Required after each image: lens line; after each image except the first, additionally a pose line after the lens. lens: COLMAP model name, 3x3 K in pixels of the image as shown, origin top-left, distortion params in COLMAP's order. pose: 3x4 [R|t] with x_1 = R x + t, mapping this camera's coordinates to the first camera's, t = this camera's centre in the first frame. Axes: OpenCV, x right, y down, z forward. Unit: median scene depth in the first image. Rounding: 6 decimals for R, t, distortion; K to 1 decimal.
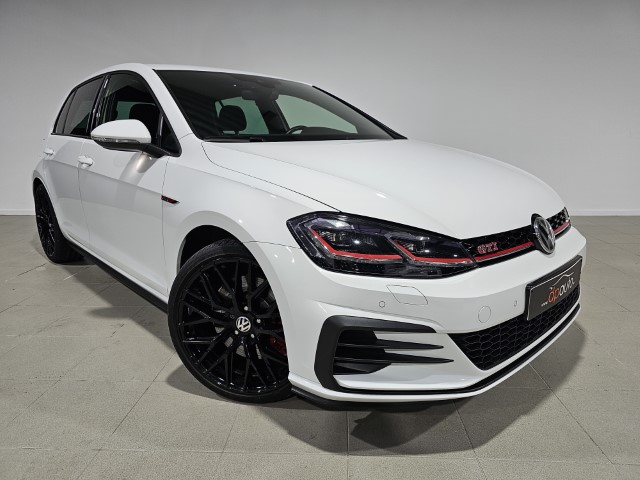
lens RADIAL K [[436.3, 0, 319.7], [0, 436.3, 240.8], [0, 0, 1]] dist [0.045864, -0.018570]
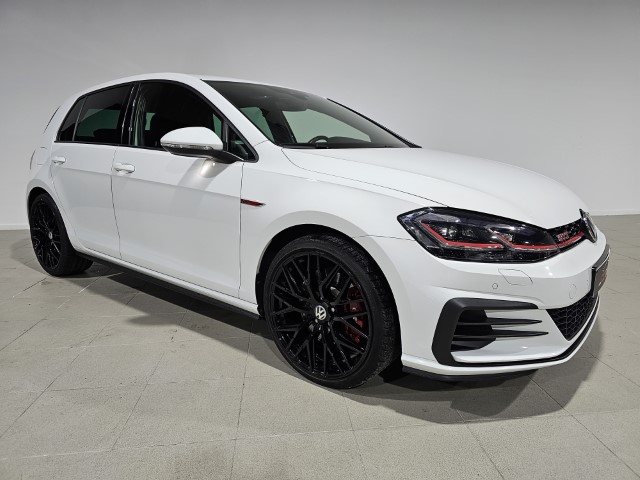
lens RADIAL K [[436.3, 0, 322.1], [0, 436.3, 238.0], [0, 0, 1]] dist [0.045864, -0.018570]
pose [[0.987672, -0.026470, 0.154285, -0.402073], [0.031492, 0.999048, -0.030198, 0.032774], [-0.153339, 0.034685, 0.987565, -0.065001]]
